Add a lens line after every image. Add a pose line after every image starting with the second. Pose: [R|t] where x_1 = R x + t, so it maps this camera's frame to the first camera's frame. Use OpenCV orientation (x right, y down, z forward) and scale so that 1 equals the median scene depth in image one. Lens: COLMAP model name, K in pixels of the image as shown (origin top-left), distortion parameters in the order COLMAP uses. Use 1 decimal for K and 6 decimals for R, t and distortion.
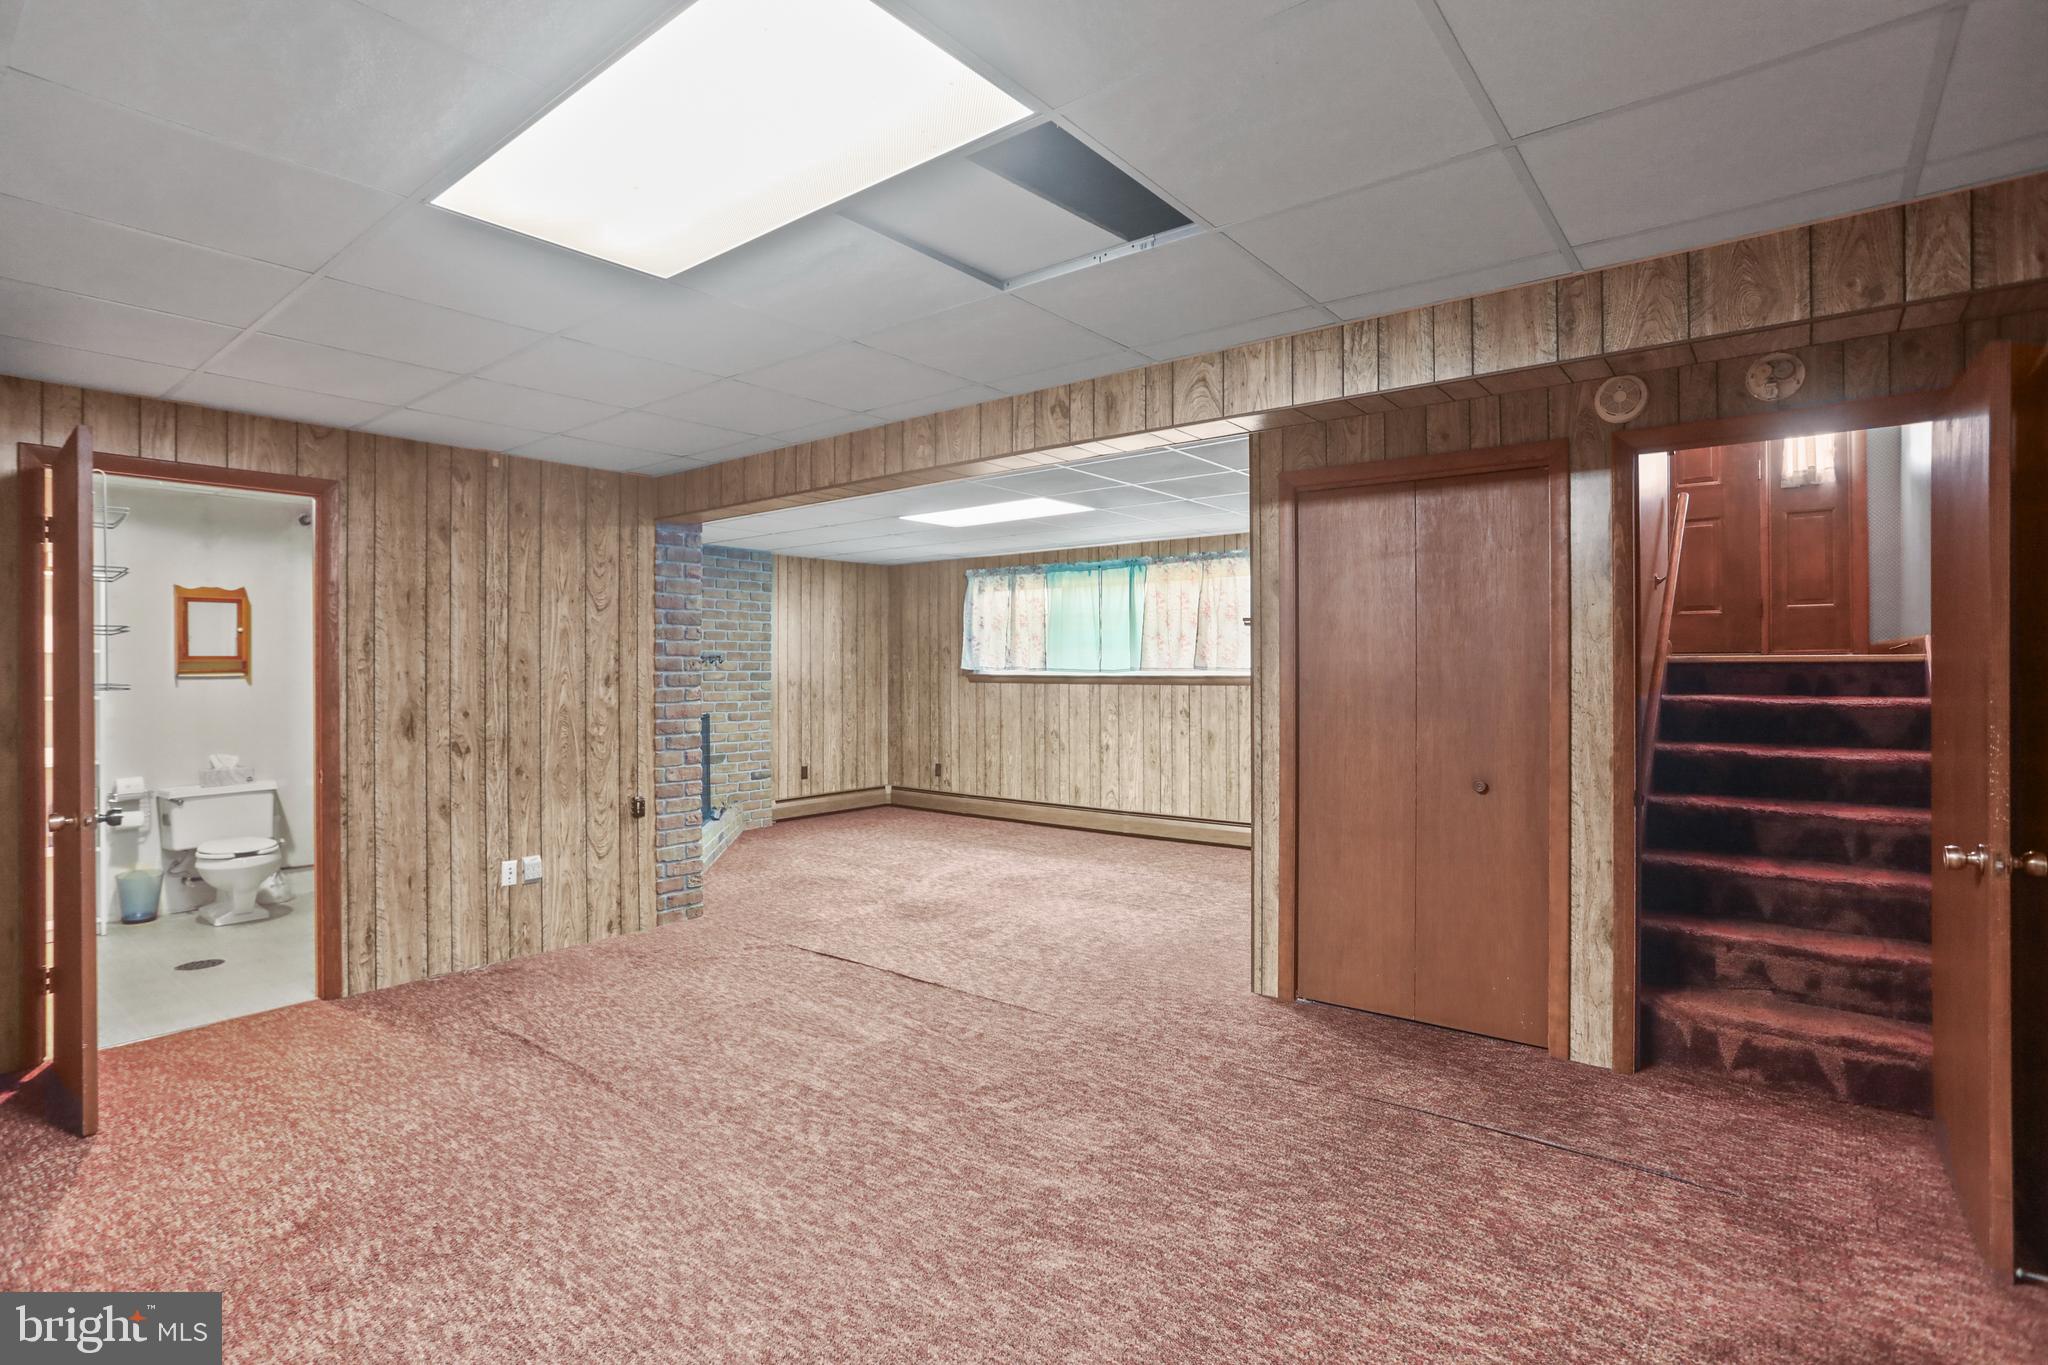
lens RADIAL K [[993.6, 0, 1018.7], [0, 993.6, 664.7], [0, 0, 1]] dist [-0.061354, 0.029049]
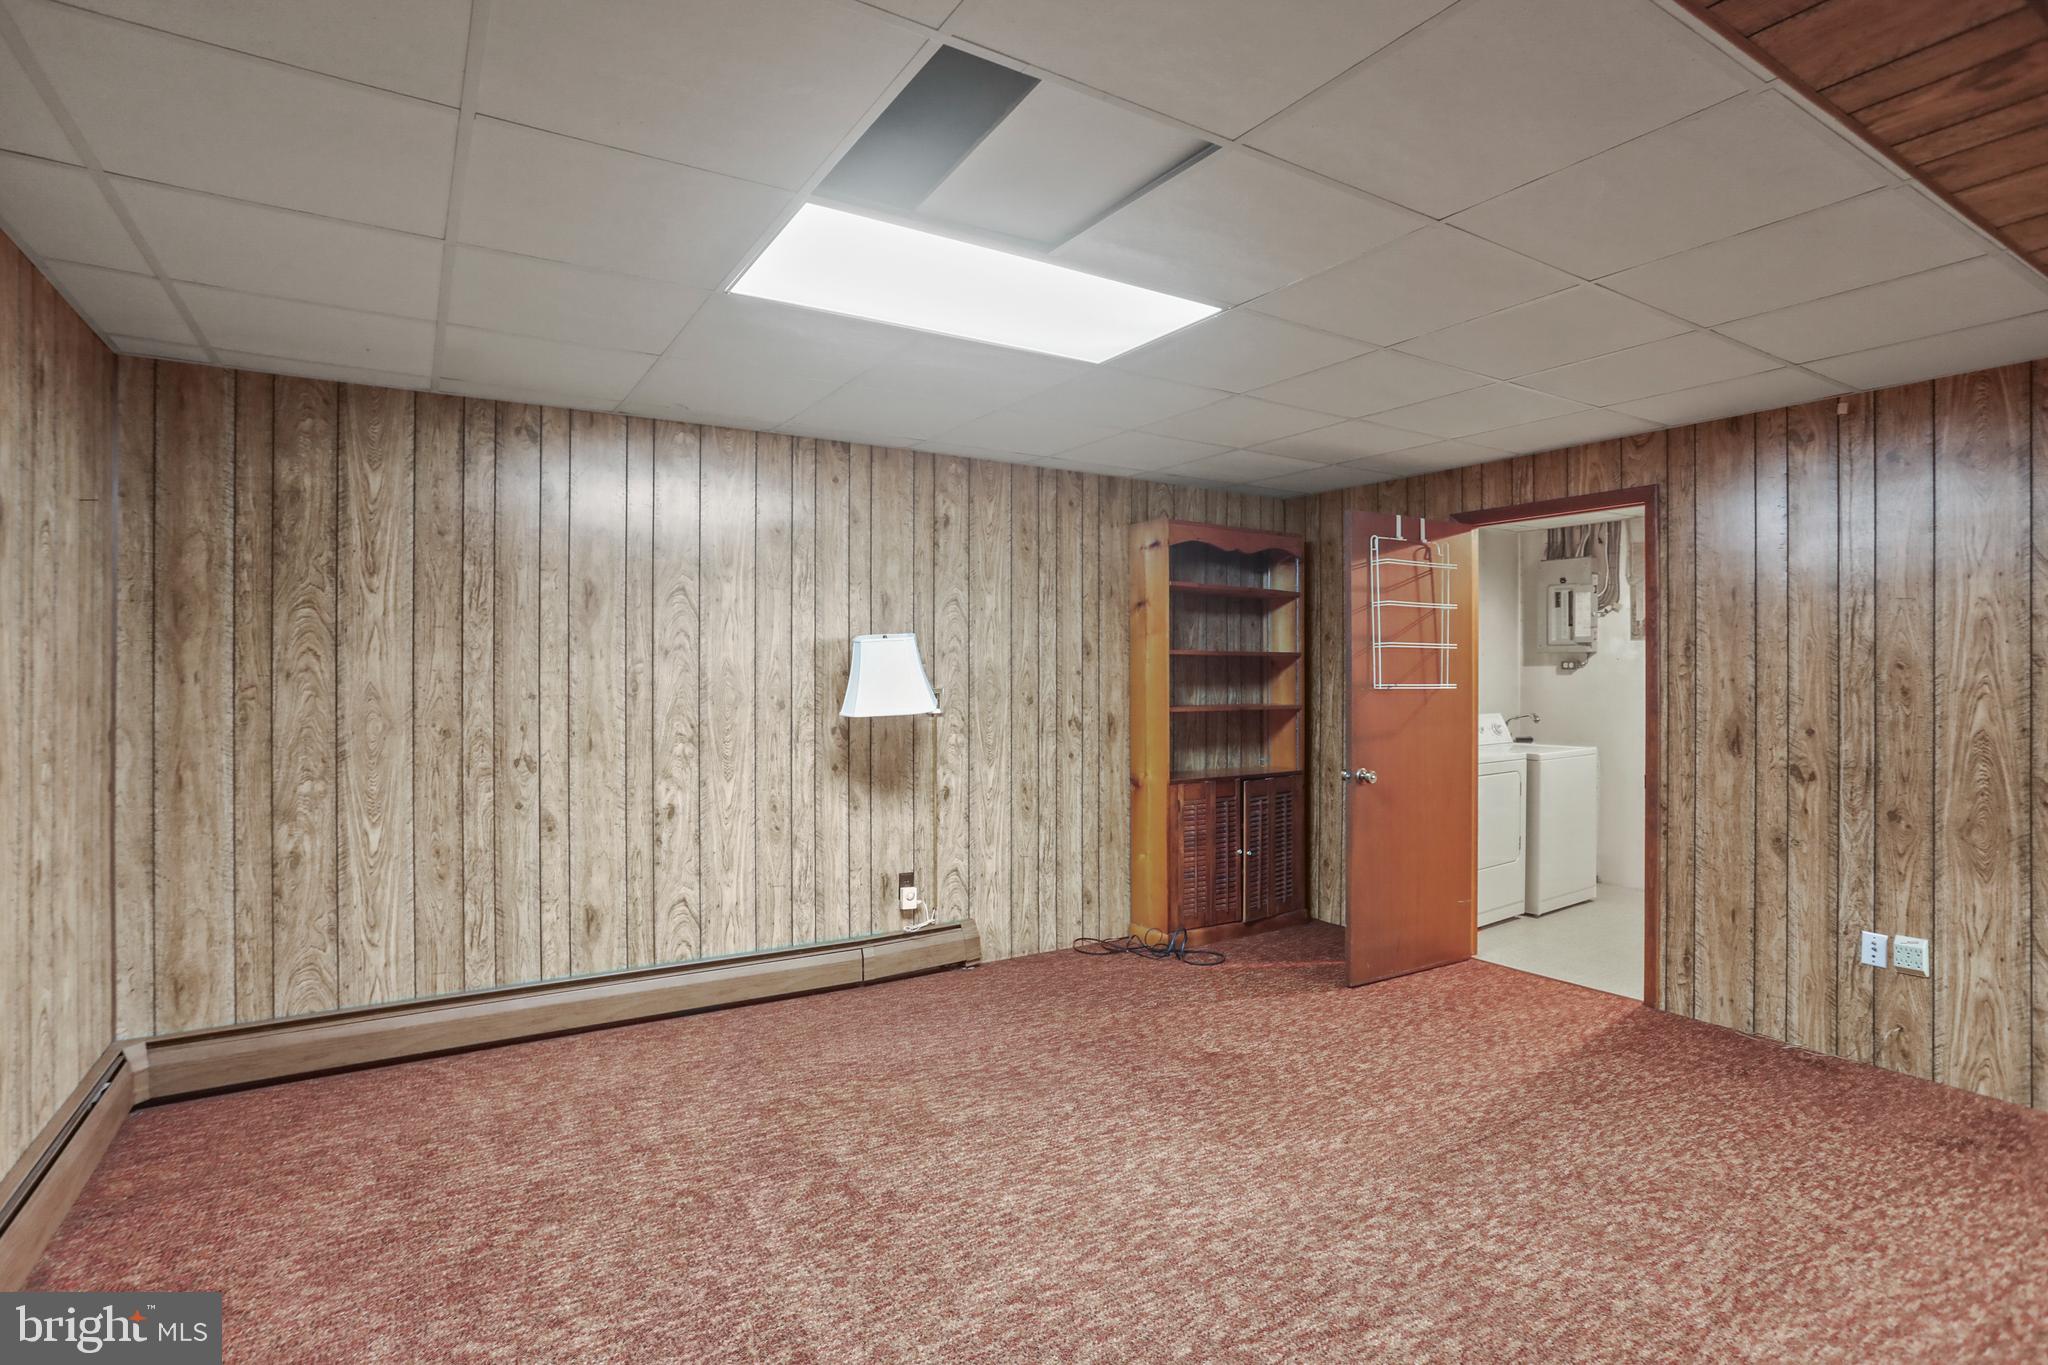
lens RADIAL K [[1014.1, 0, 1006.4], [0, 1014.1, 675.3], [0, 0, 1]] dist [-0.063717, 0.032500]
pose [[-0.339420, 0.005558, -0.940618, 0.220175], [0.000911, 0.999984, 0.005580, -0.000687], [0.940634, 0.001036, -0.339420, 0.337361]]
